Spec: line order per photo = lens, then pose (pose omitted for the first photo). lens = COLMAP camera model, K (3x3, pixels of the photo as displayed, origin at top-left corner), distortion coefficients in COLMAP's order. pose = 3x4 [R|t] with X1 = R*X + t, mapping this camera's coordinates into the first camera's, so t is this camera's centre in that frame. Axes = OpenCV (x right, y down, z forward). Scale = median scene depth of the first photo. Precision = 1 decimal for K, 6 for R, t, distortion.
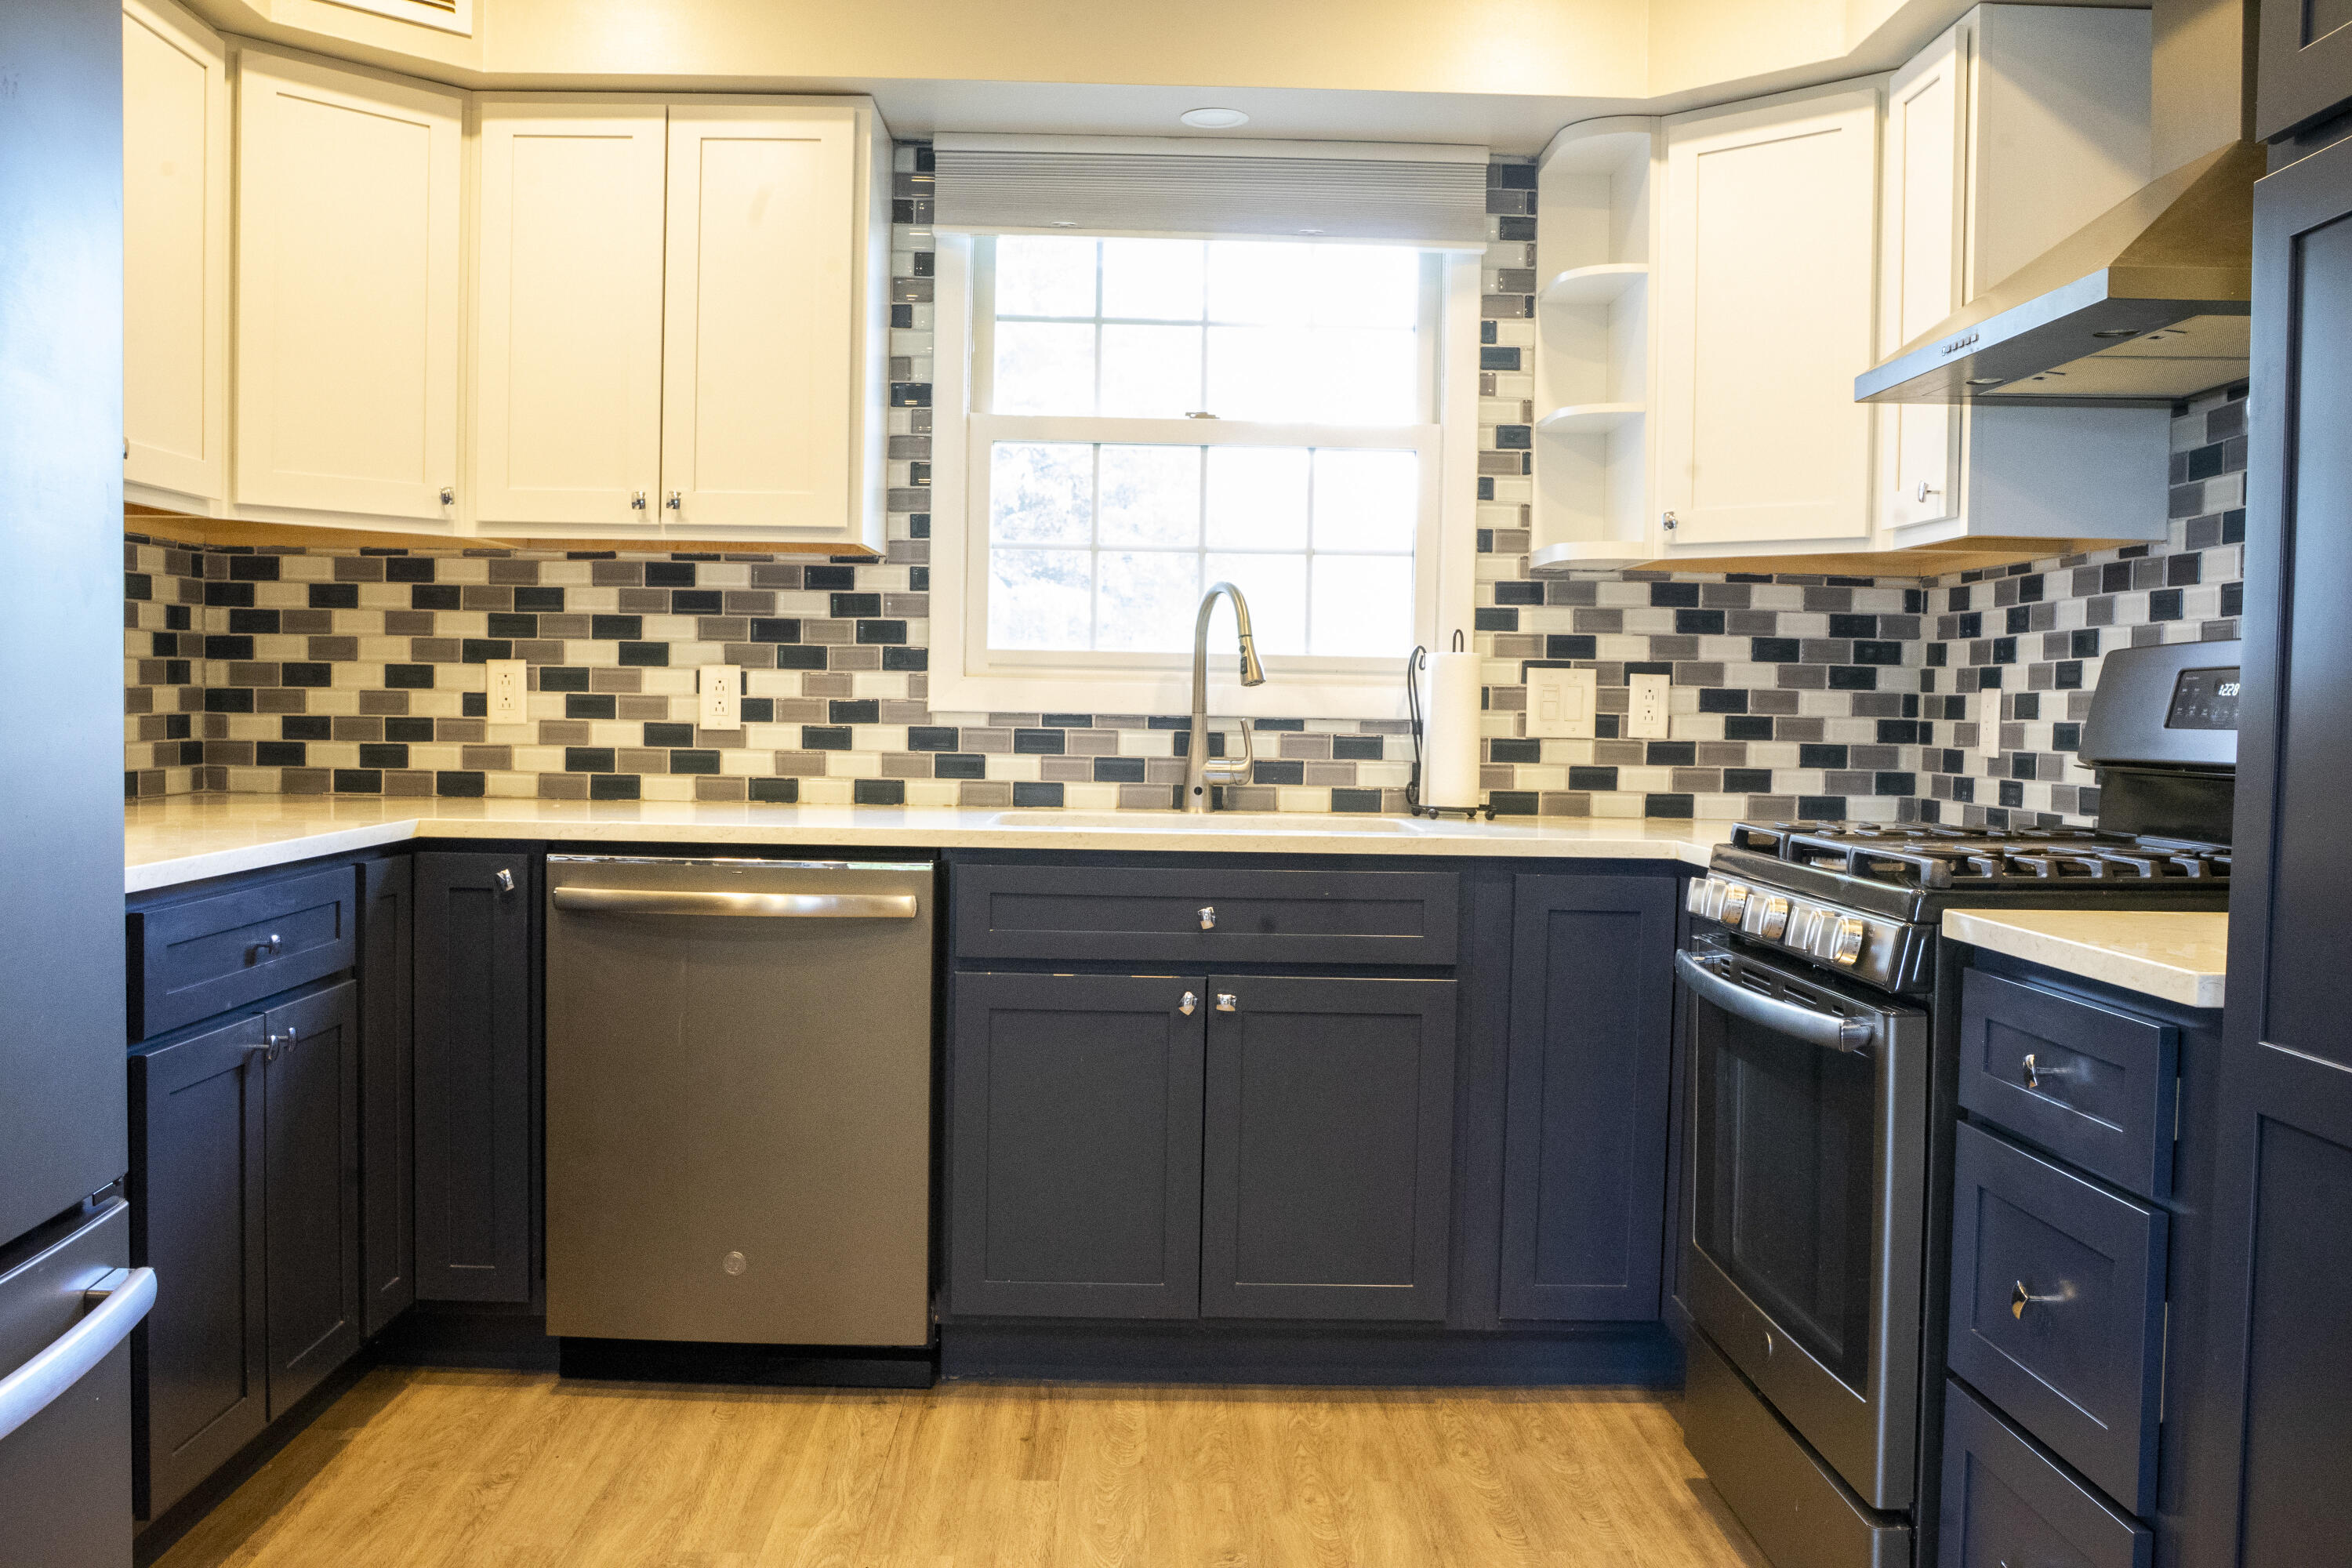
lens RADIAL K [[2065.1, 0, 1168.9], [0, 2065.1, 792.0], [0, 0, 1]] dist [-0.080338, 0.095420]
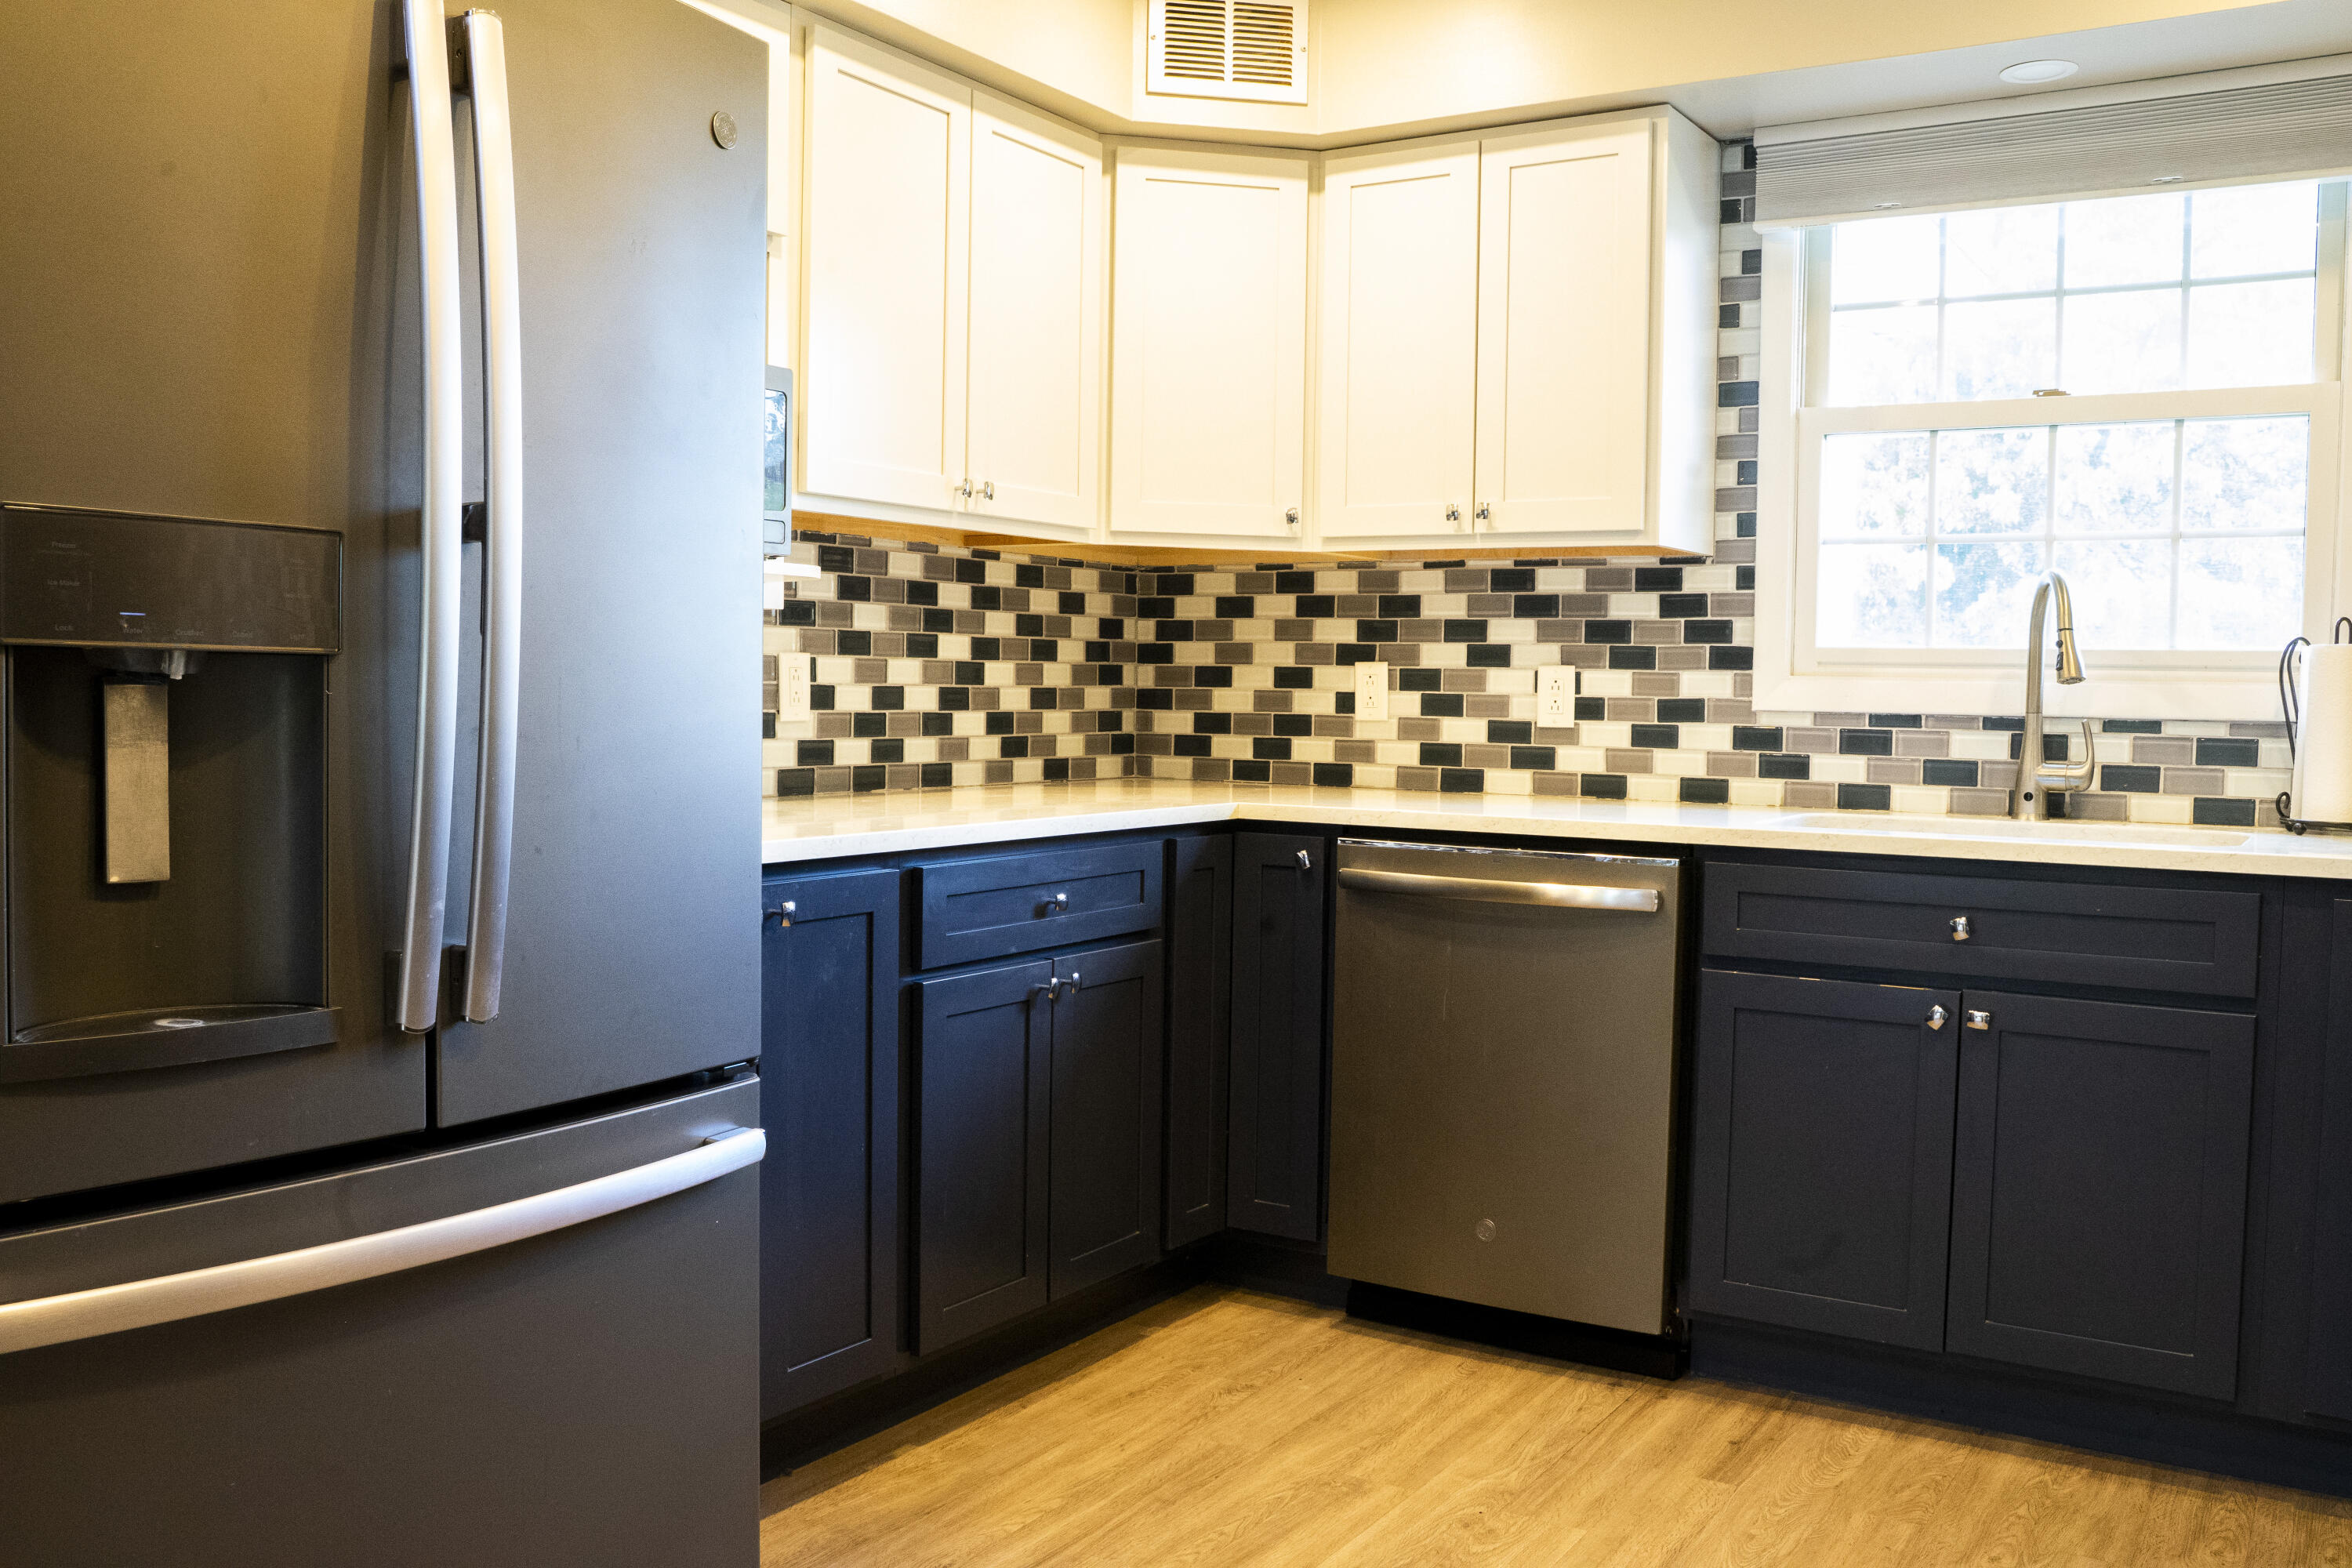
lens RADIAL K [[2065.1, 0, 1160.5], [0, 2065.1, 787.1], [0, 0, 1]] dist [-0.080338, 0.095420]
pose [[0.840744, 0.021455, -0.541007, 0.198110], [-0.024204, 0.999705, 0.002032, 0.003025], [0.540891, 0.011386, 0.841016, 0.014140]]
